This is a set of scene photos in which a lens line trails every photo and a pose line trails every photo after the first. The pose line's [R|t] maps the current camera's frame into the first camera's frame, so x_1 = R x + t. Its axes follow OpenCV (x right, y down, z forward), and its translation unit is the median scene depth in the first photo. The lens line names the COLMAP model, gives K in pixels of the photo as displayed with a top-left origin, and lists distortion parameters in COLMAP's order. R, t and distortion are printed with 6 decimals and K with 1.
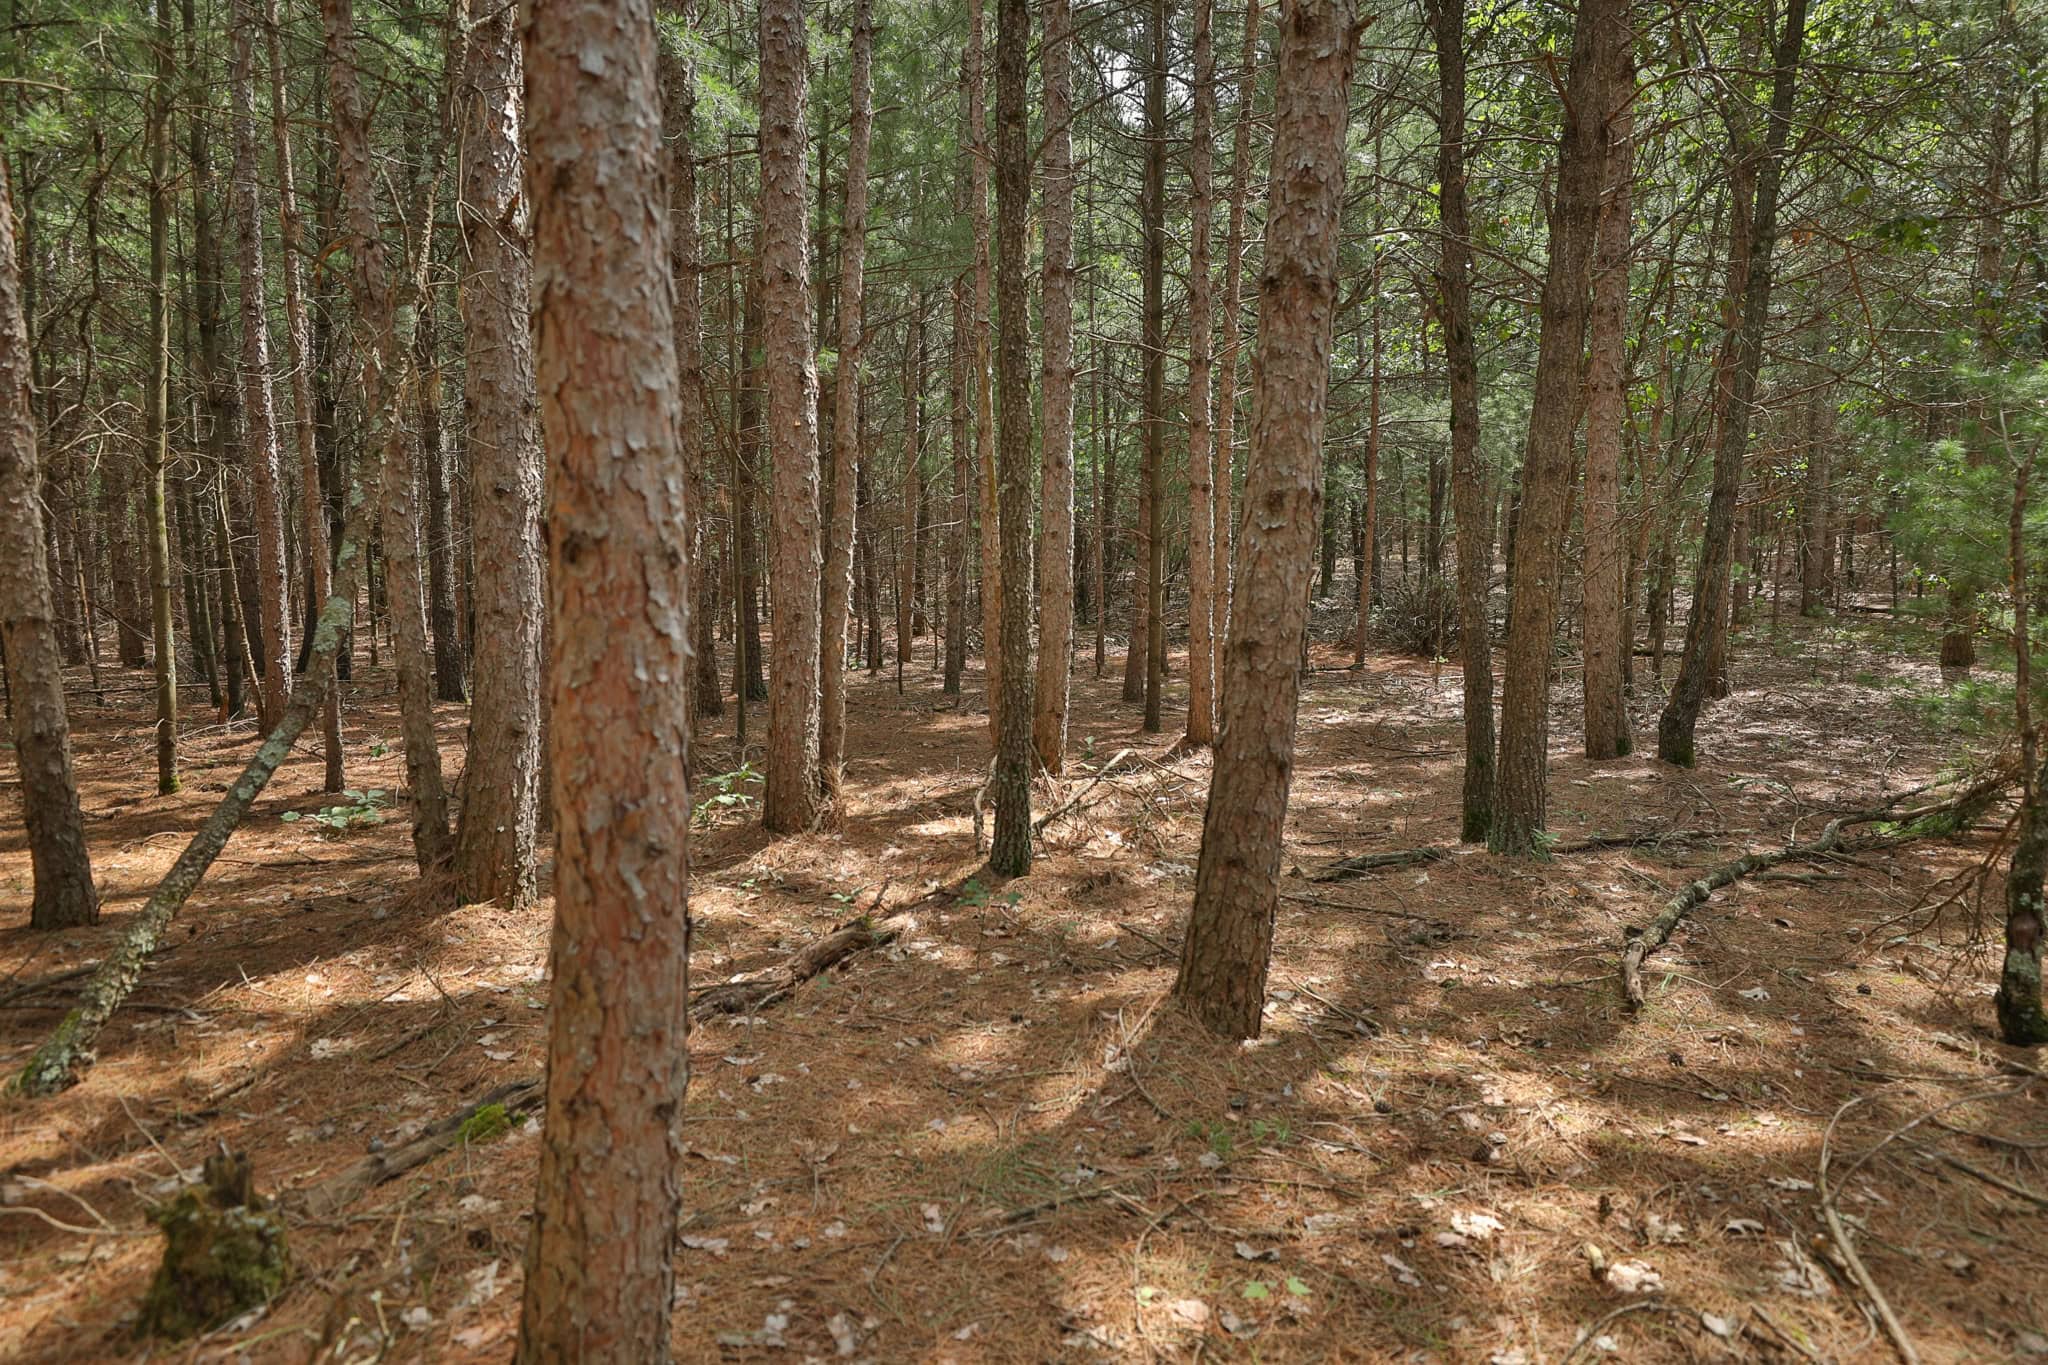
lens RADIAL K [[1154.8, 0, 1025.2], [0, 1154.8, 683.9], [0, 0, 1]] dist [-0.025786, 0.004583]
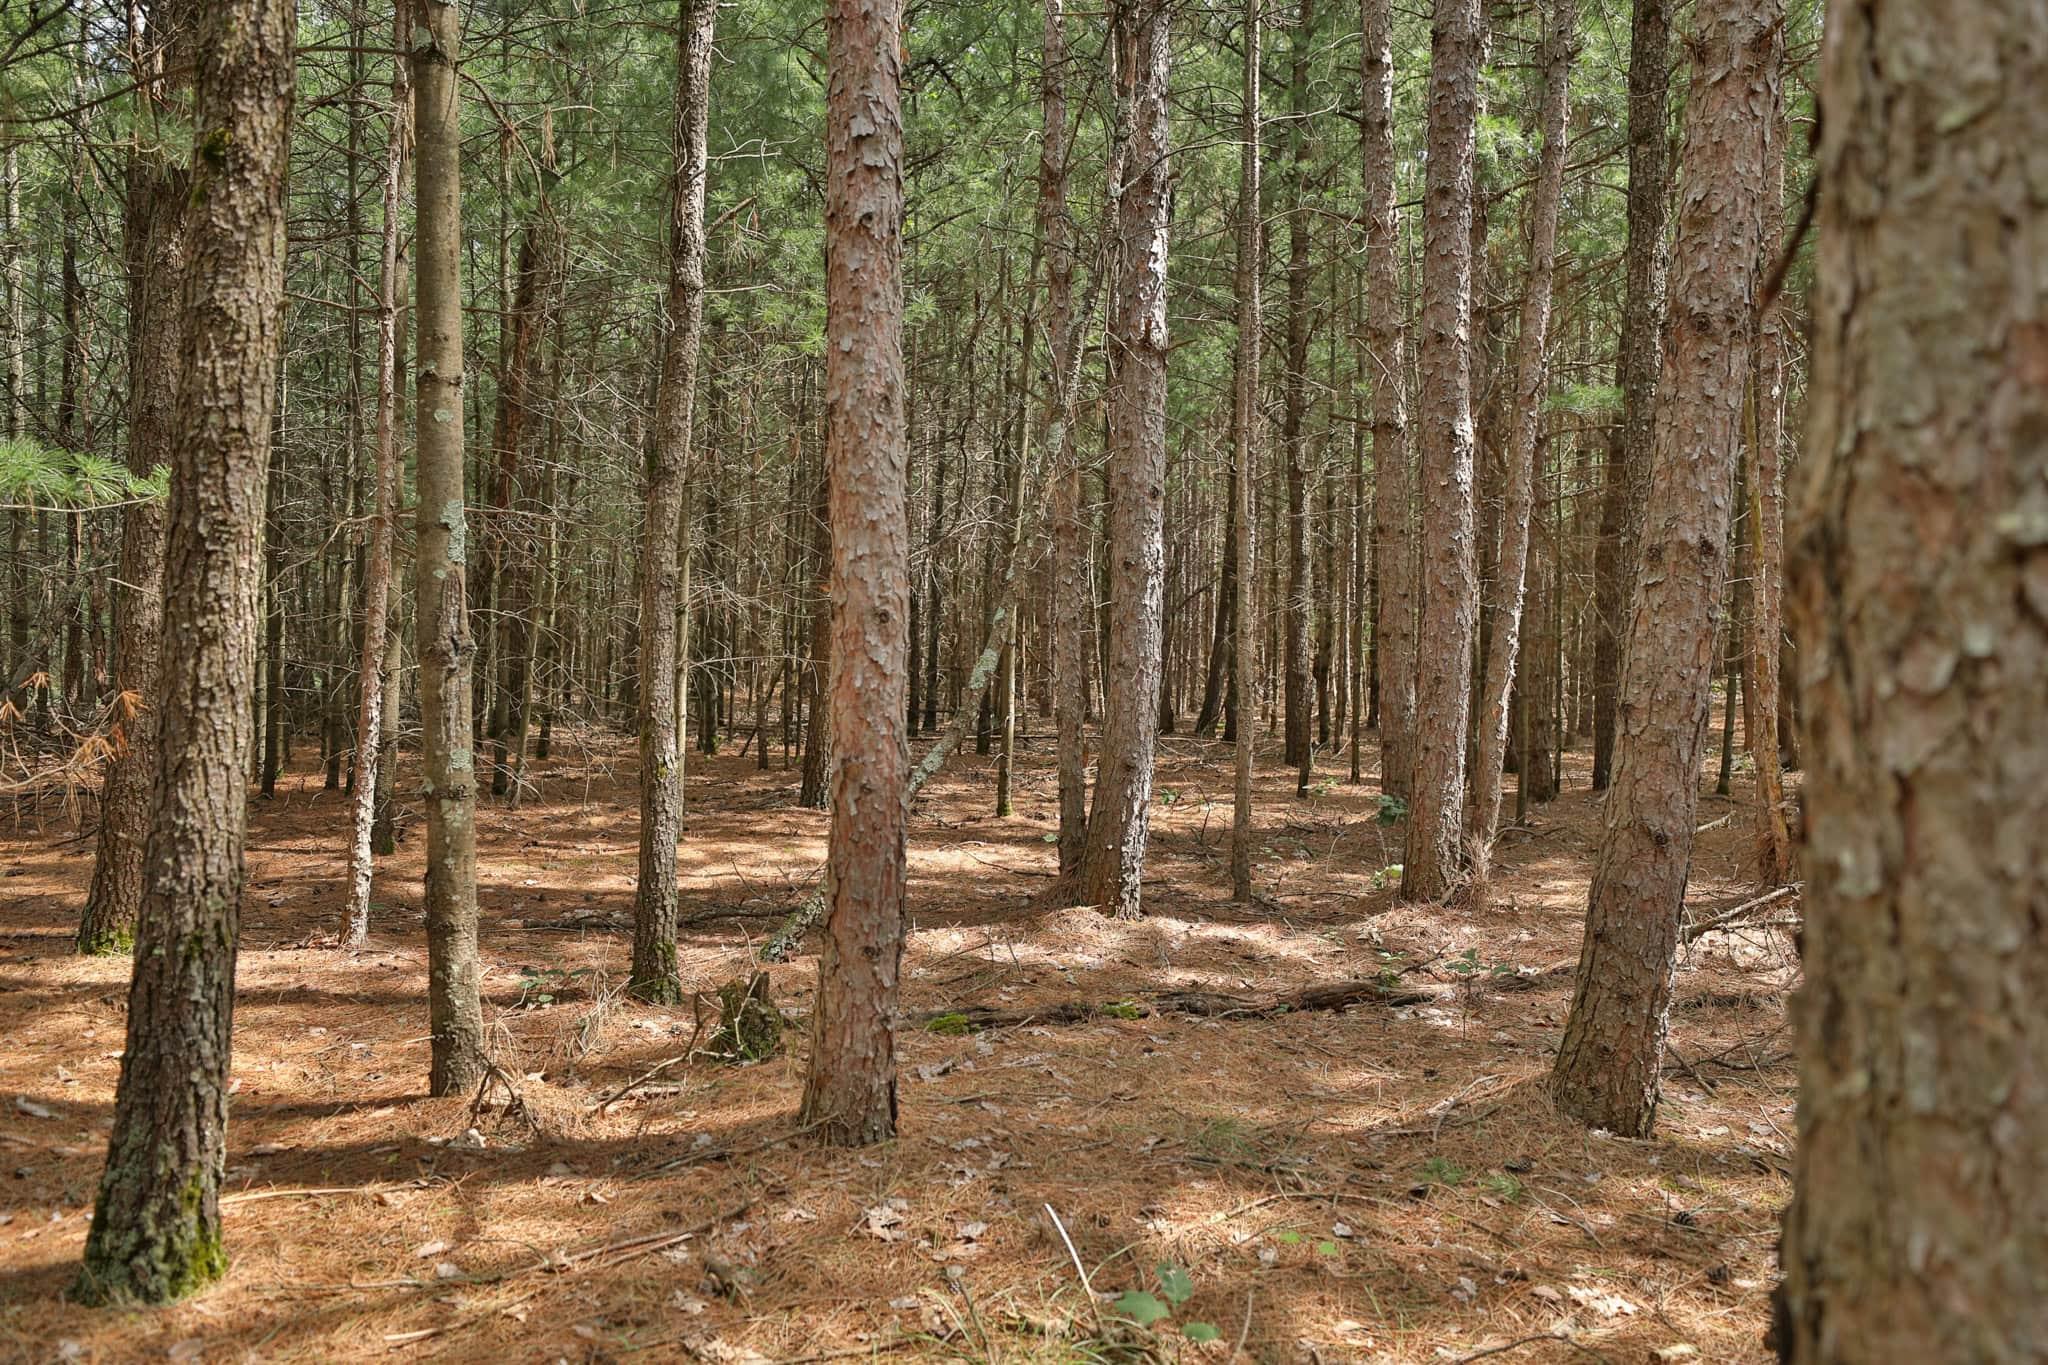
lens RADIAL K [[1426.8, 0, 1023.2], [0, 1426.8, 677.7], [0, 0, 1]] dist [-0.005288, 0.003291]
pose [[0.724504, 0.023380, -0.688874, 0.491364], [-0.071951, 0.996530, -0.041852, 0.020180], [0.685505, 0.079887, 0.723672, -0.142028]]
